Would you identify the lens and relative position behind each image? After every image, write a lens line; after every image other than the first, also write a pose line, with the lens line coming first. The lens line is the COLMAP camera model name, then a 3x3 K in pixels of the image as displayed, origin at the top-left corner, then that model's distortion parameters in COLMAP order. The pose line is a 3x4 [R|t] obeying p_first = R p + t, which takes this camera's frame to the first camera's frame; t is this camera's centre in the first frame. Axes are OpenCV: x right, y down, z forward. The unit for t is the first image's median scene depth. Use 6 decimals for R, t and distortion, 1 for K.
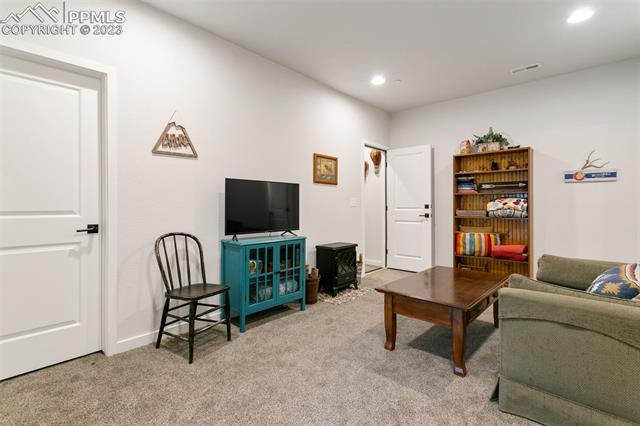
lens RADIAL K [[300.5, 0, 317.8], [0, 300.5, 207.0], [0, 0, 1]] dist [-0.003161, 0.002805]
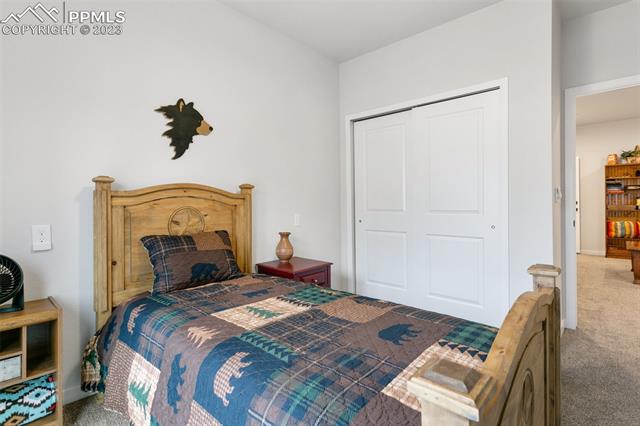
lens RADIAL K [[300.5, 0, 324.0], [0, 300.5, 204.7], [0, 0, 1]] dist [-0.003161, 0.002805]
pose [[0.999845, -0.003976, -0.017157, -0.926993], [0.003876, 0.999976, -0.005823, 0.013356], [0.017180, 0.005756, 0.999836, -0.453811]]
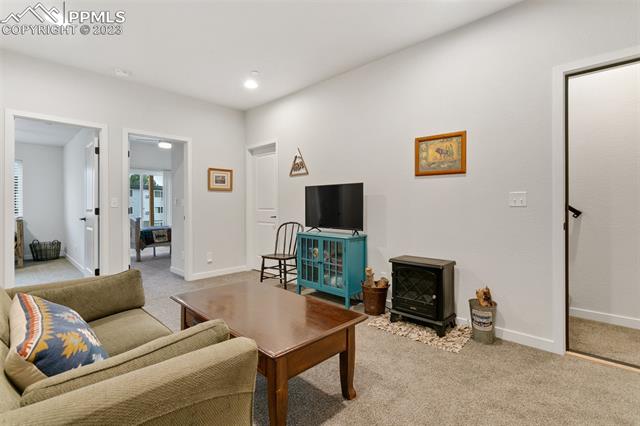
lens RADIAL K [[300.5, 0, 321.5], [0, 300.5, 208.8], [0, 0, 1]] dist [-0.003161, 0.002805]
pose [[-0.016956, 0.013941, -0.999759, 0.782894], [0.001367, 0.999902, 0.013920, -0.007192], [0.999855, -0.001131, -0.016973, 0.770079]]
